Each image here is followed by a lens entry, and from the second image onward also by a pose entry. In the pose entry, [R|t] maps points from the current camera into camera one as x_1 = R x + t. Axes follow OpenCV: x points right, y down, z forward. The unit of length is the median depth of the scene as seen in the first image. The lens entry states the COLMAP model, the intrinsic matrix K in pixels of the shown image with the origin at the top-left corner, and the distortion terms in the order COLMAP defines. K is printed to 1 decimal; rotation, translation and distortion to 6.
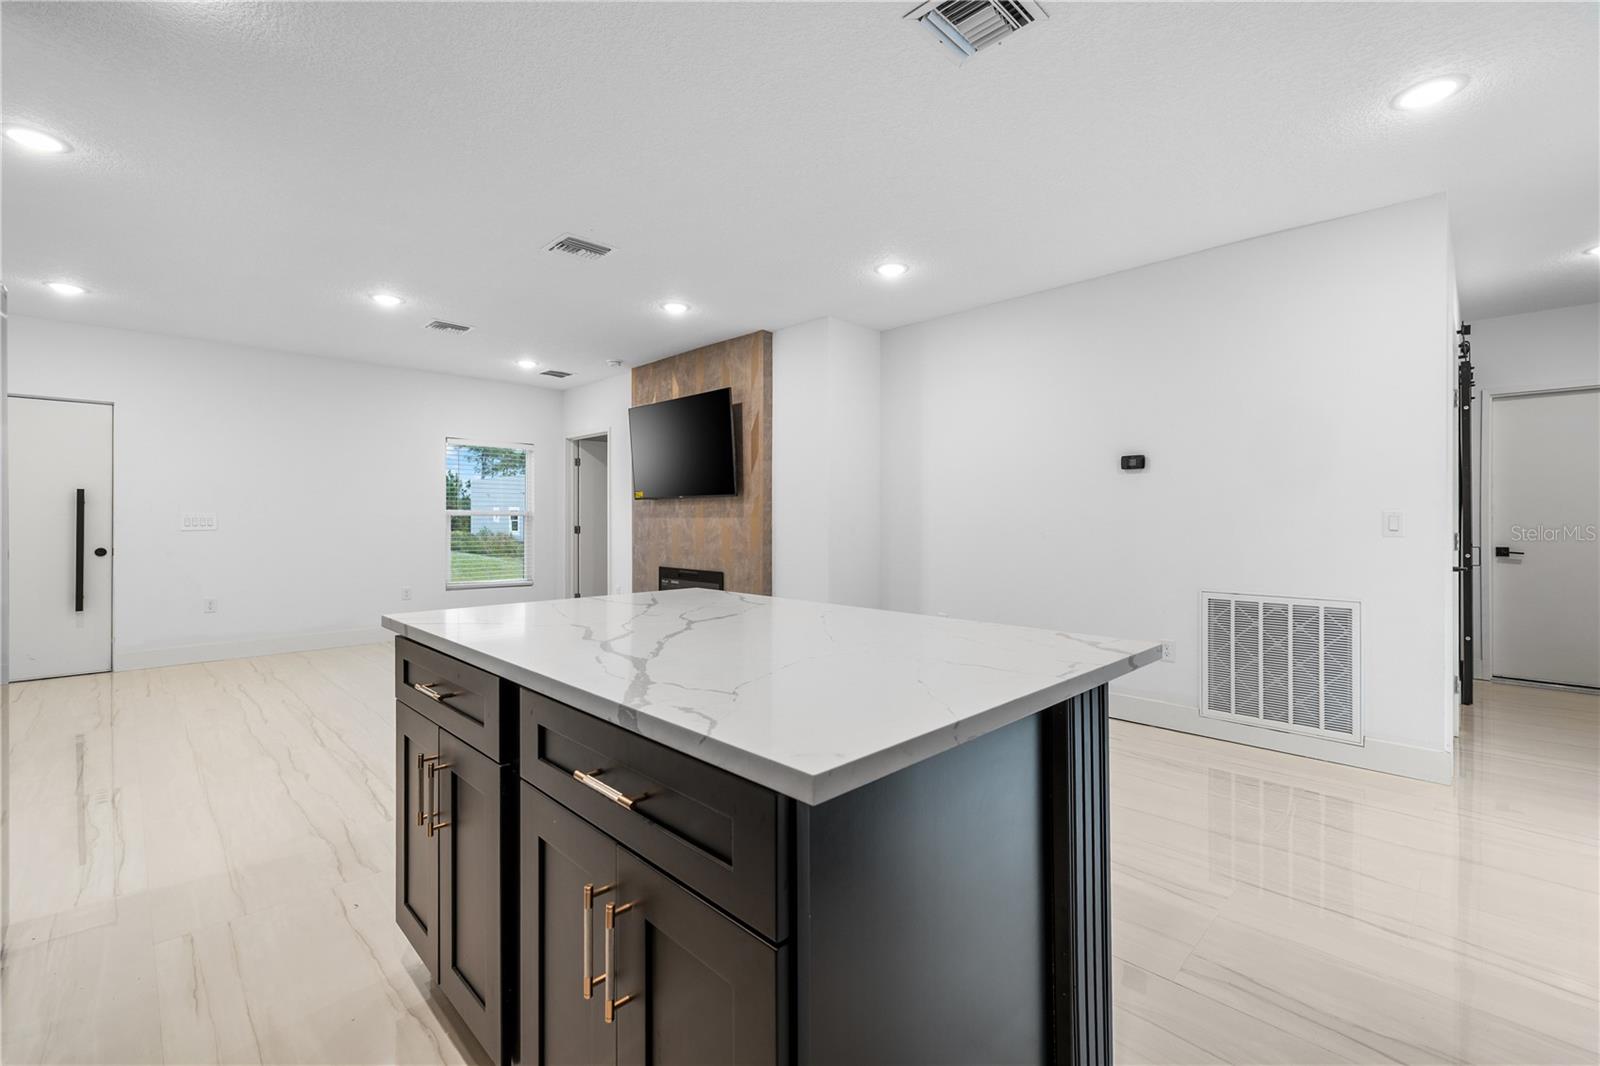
lens RADIAL K [[688.4, 0, 798.1], [0, 688.4, 518.6], [0, 0, 1]] dist [0.002158, 0.000304]
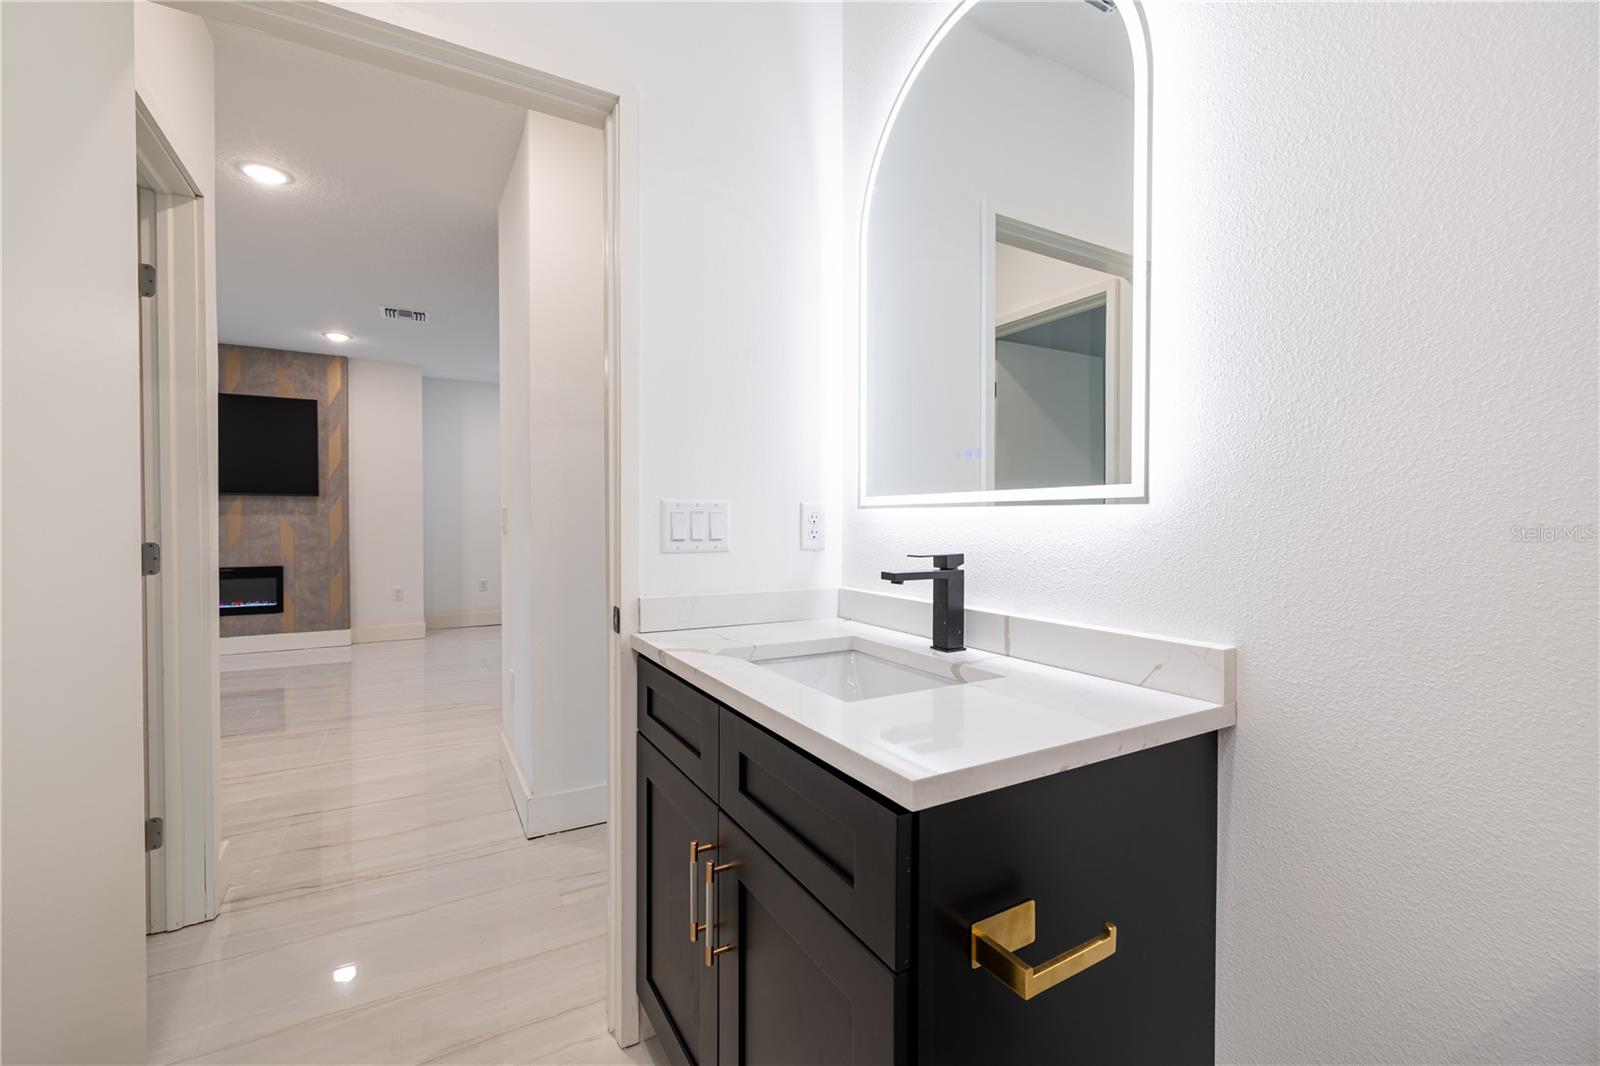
lens RADIAL K [[678.9, 0, 799.2], [0, 678.9, 528.4], [0, 0, 1]] dist [0.000538, 0.000057]
pose [[0.255957, -0.013884, 0.966588, -0.934320], [-0.002370, 0.999885, 0.014990, 0.001311], [-0.966685, -0.006128, 0.255895, -0.050244]]
